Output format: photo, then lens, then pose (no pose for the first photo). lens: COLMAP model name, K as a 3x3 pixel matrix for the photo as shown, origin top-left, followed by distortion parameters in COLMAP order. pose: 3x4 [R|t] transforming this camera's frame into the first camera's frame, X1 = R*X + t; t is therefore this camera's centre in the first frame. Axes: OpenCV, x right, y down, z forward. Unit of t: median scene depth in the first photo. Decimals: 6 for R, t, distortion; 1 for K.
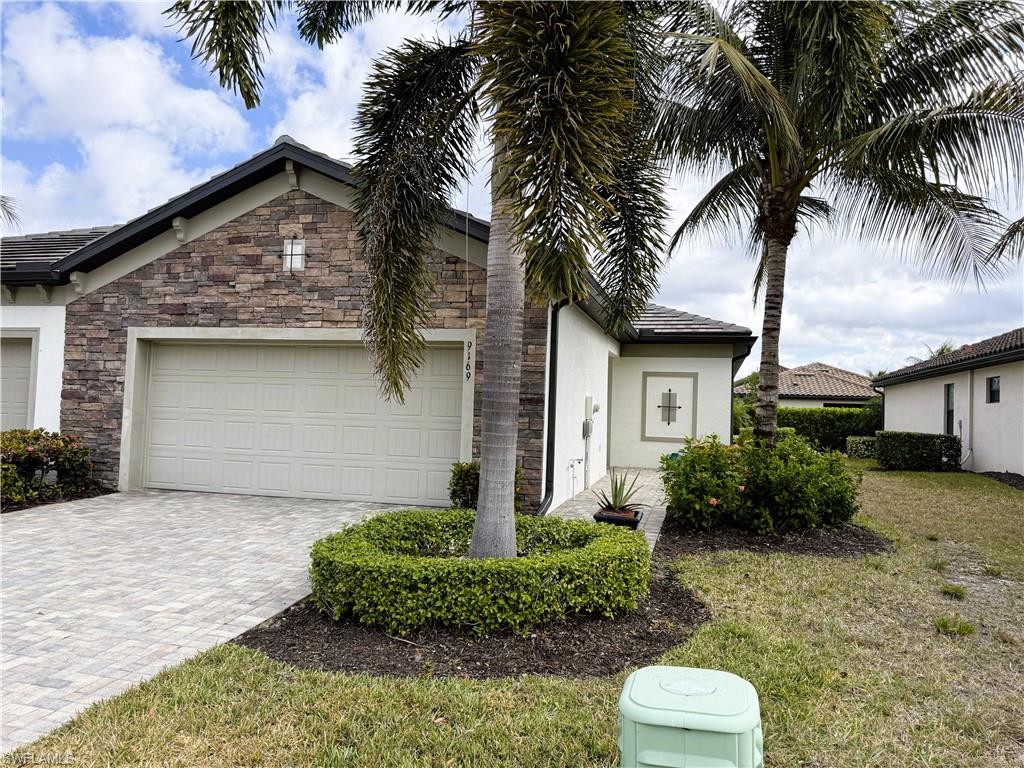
lens RADIAL K [[708.7, 0, 512.0], [0, 708.7, 384.0], [0, 0, 1]] dist [0.037425, -0.046906]
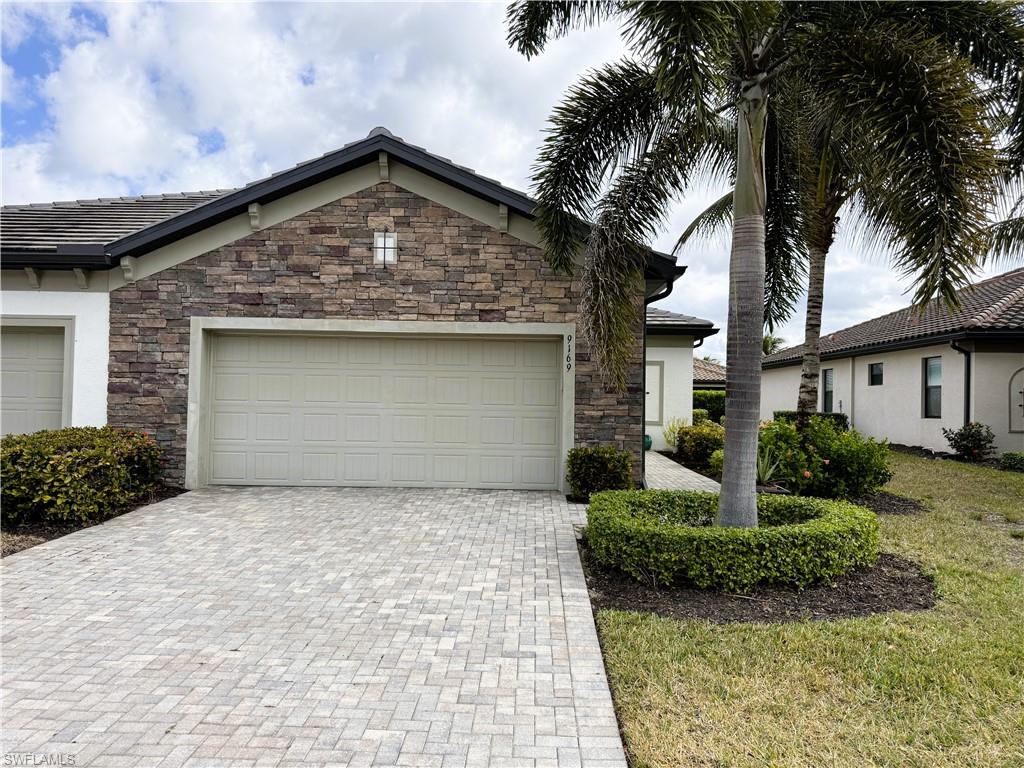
lens RADIAL K [[704.0, 0, 512.0], [0, 704.0, 384.0], [0, 0, 1]] dist [0.095852, -0.151004]
pose [[0.973975, -0.010598, 0.226408, -0.356701], [0.005988, 0.999761, 0.021036, -0.008068], [-0.226577, -0.019133, 0.973805, -0.022988]]
